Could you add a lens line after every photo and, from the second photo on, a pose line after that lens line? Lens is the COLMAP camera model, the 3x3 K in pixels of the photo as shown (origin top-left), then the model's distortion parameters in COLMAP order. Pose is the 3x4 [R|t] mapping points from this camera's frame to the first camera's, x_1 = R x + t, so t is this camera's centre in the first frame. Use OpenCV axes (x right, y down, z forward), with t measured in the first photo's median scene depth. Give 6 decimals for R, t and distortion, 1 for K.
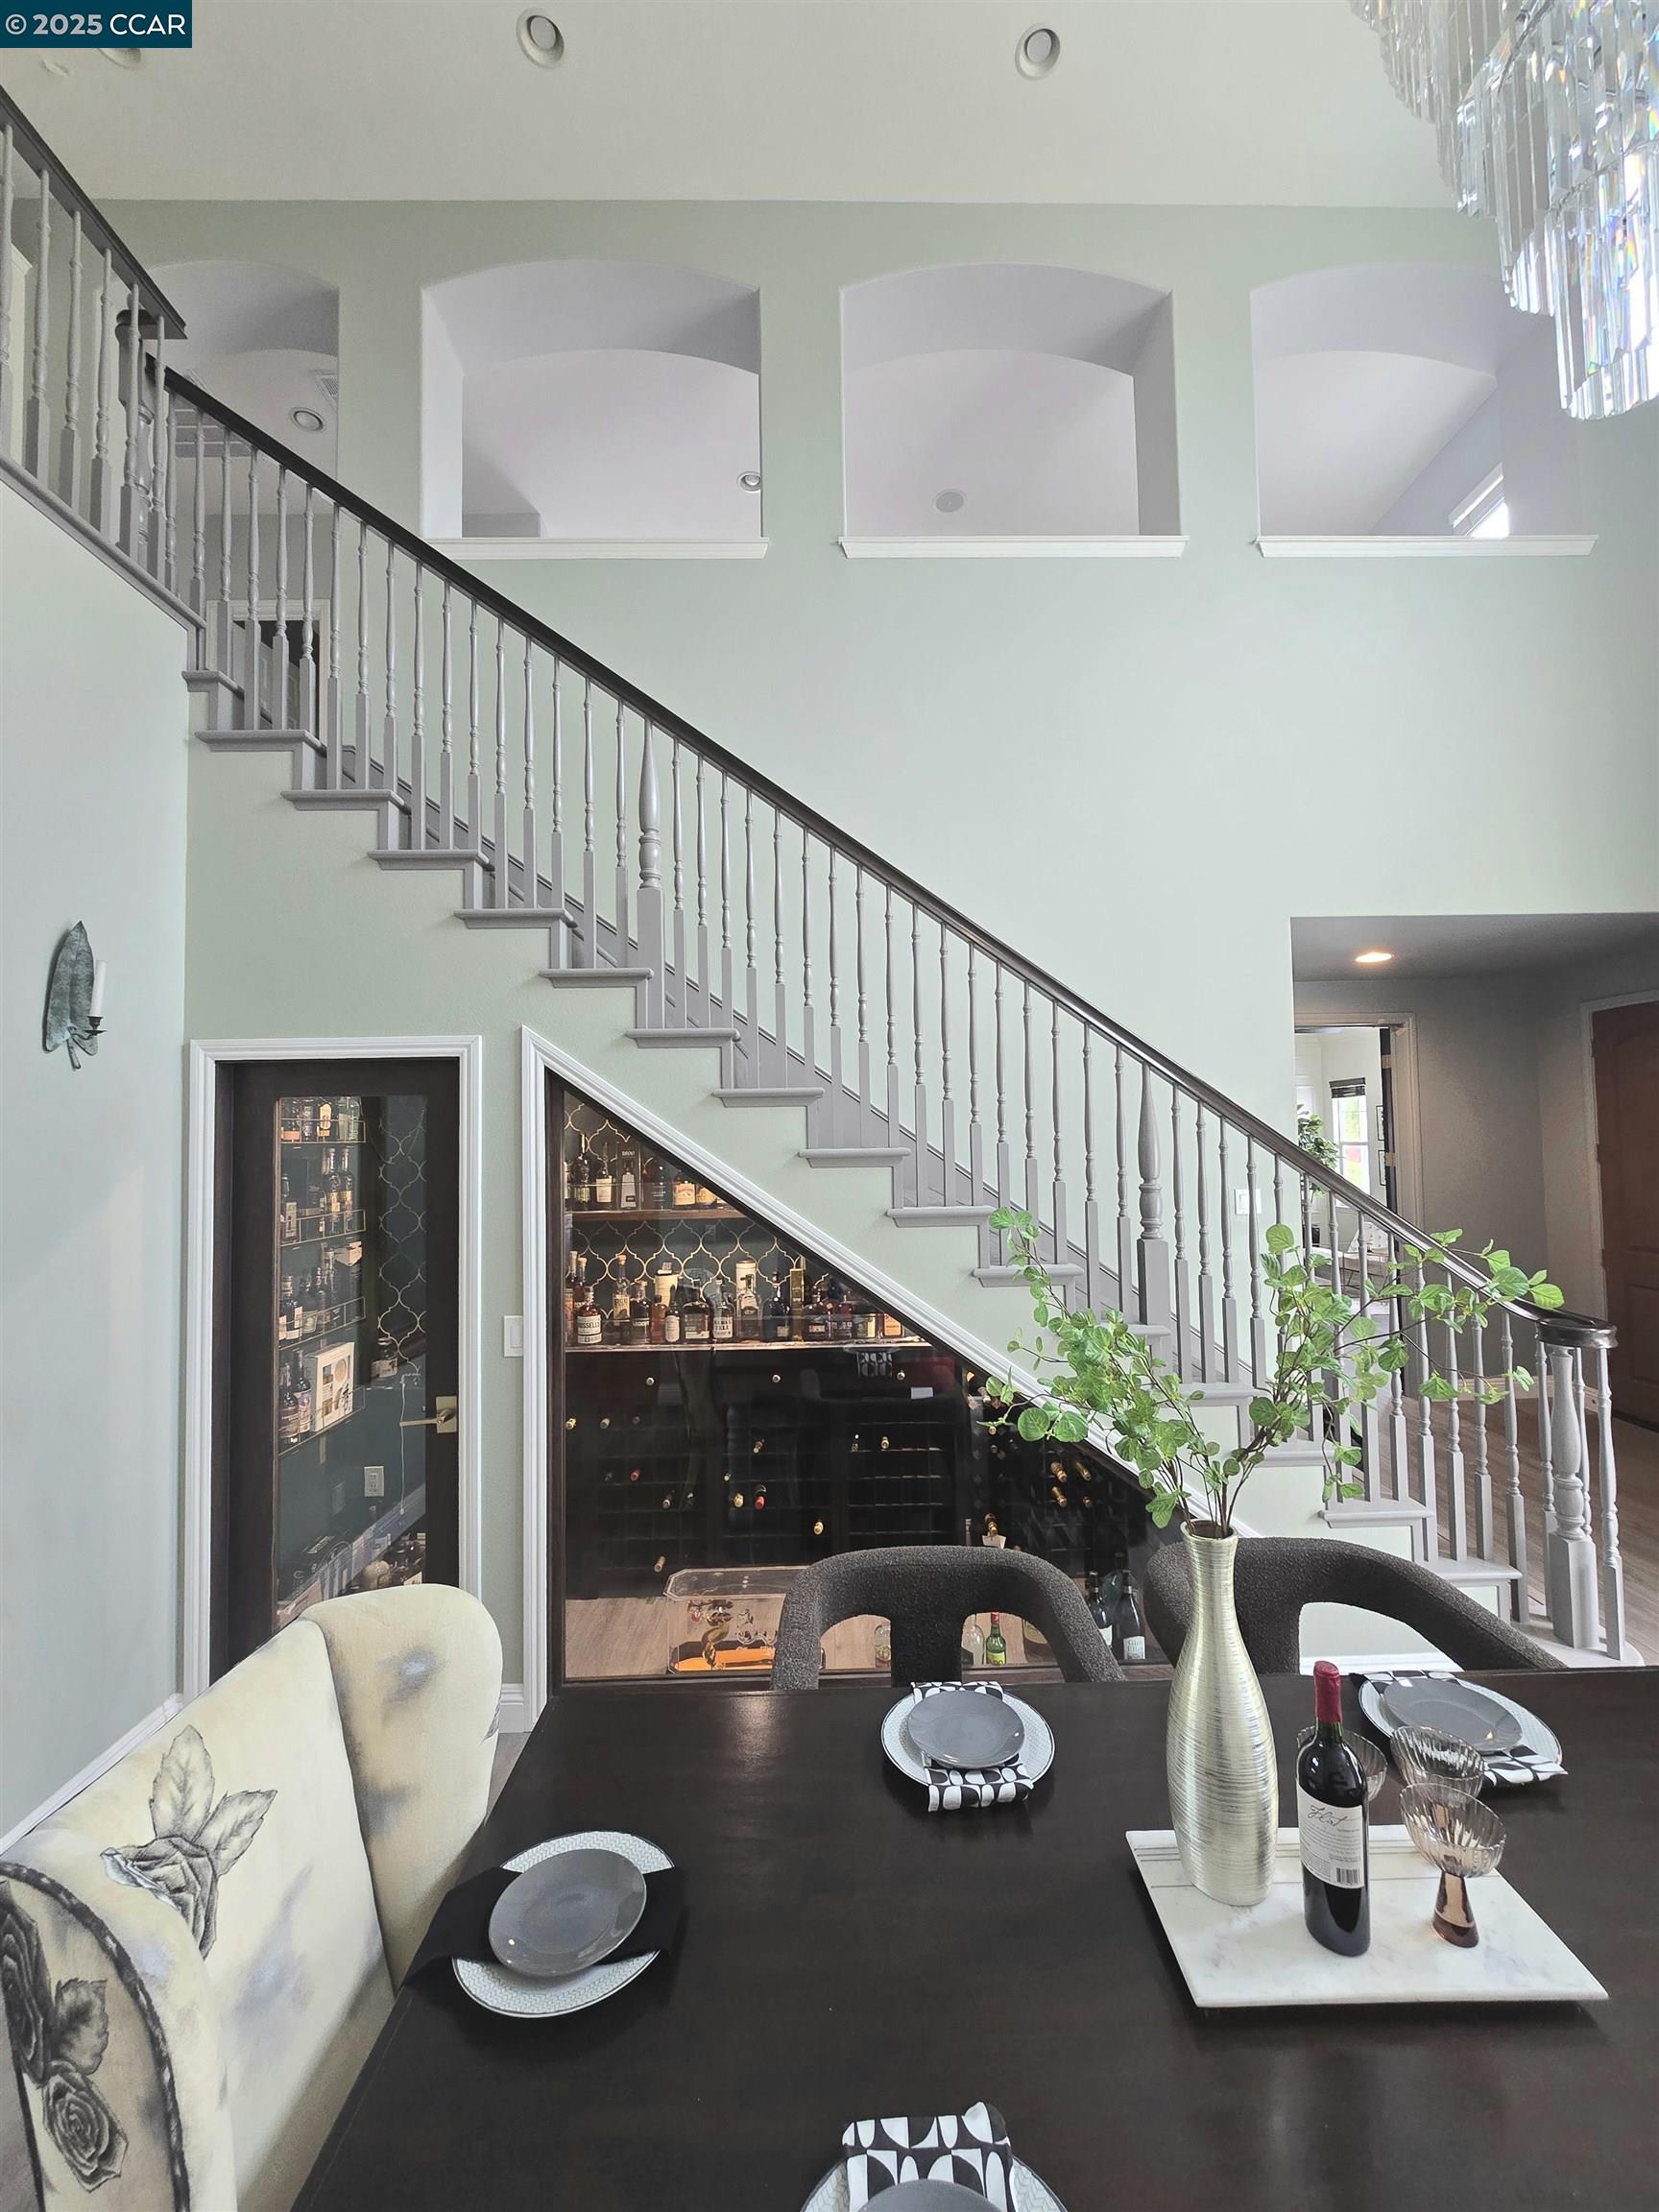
lens RADIAL K [[907.1, 0, 845.5], [0, 907.1, 1105.6], [0, 0, 1]] dist [-0.001064, -0.000224]
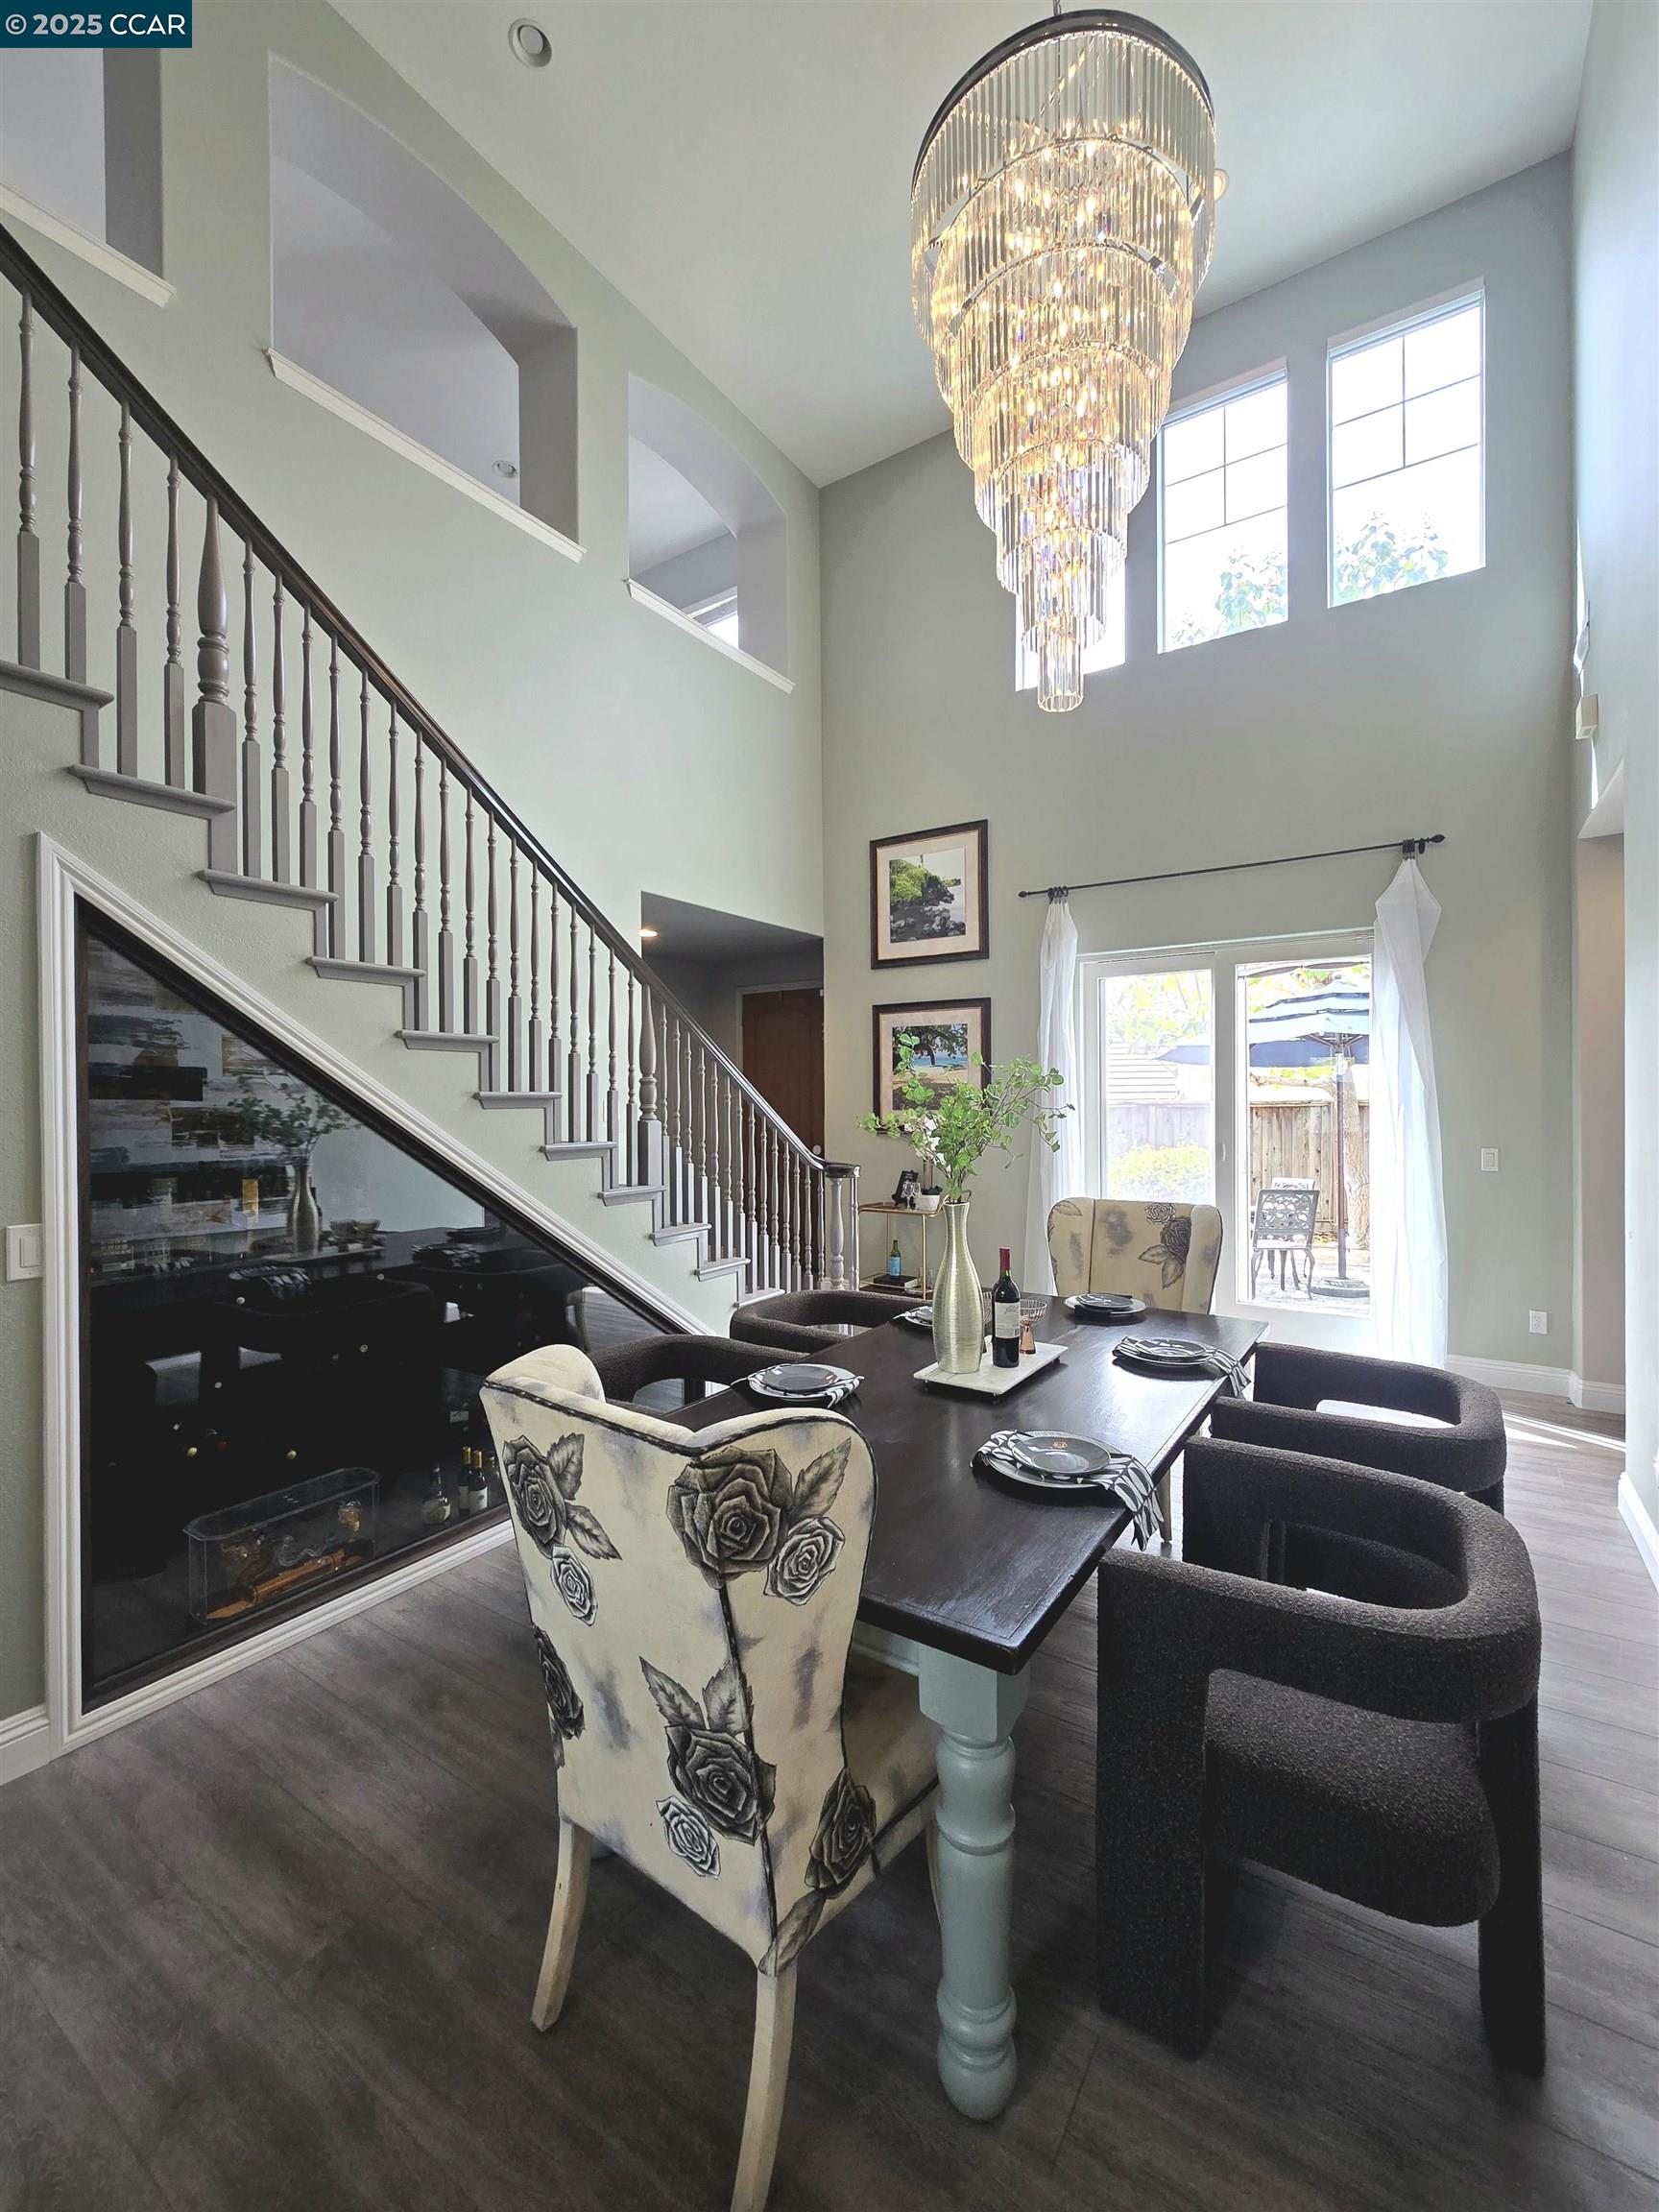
lens RADIAL K [[907.1, 0, 845.1], [0, 907.1, 1101.4], [0, 0, 1]] dist [-0.001064, -0.000224]
pose [[0.565099, 0.012330, 0.824931, -0.389330], [-0.037070, 0.999258, 0.010458, 0.065203], [-0.824190, -0.036489, 0.565137, 0.024876]]
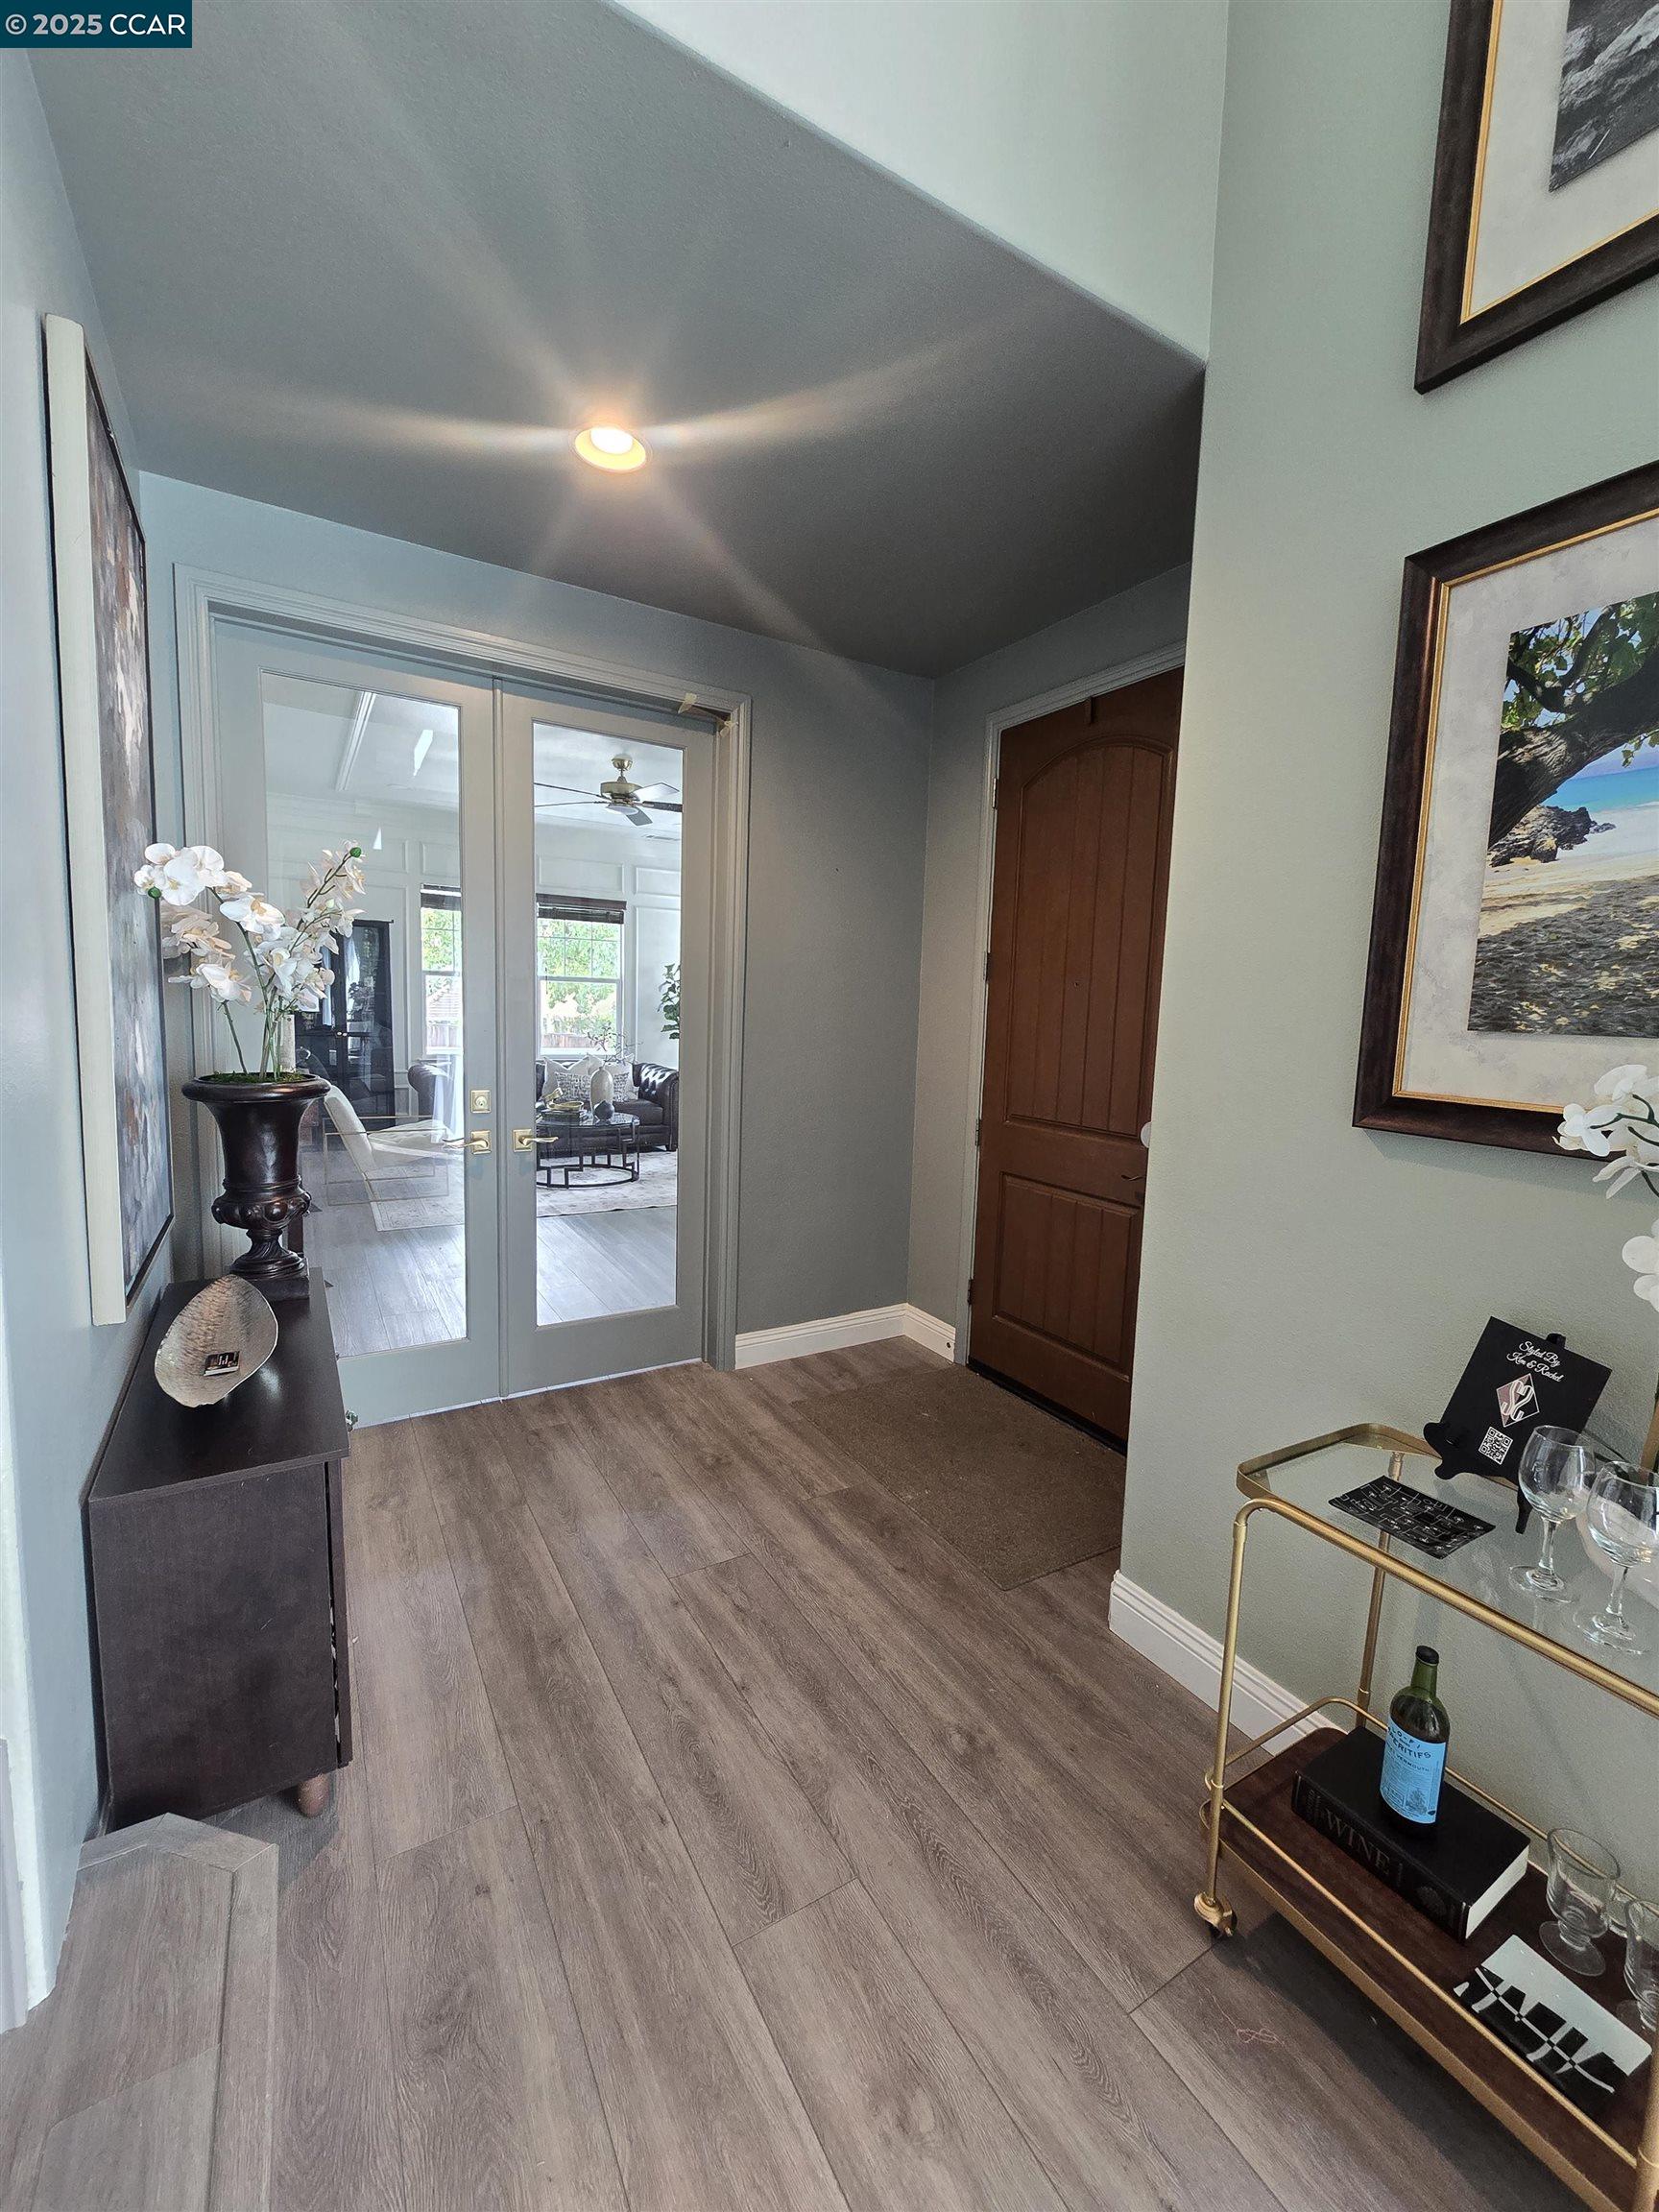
lens RADIAL K [[907.1, 0, 834.8], [0, 907.1, 1103.4], [0, 0, 1]] dist [-0.001064, -0.000224]
pose [[0.868400, -0.006084, 0.495827, 0.554956], [-0.069126, 0.988676, 0.133199, 0.090483], [-0.491022, -0.149945, 0.858146, 0.649601]]
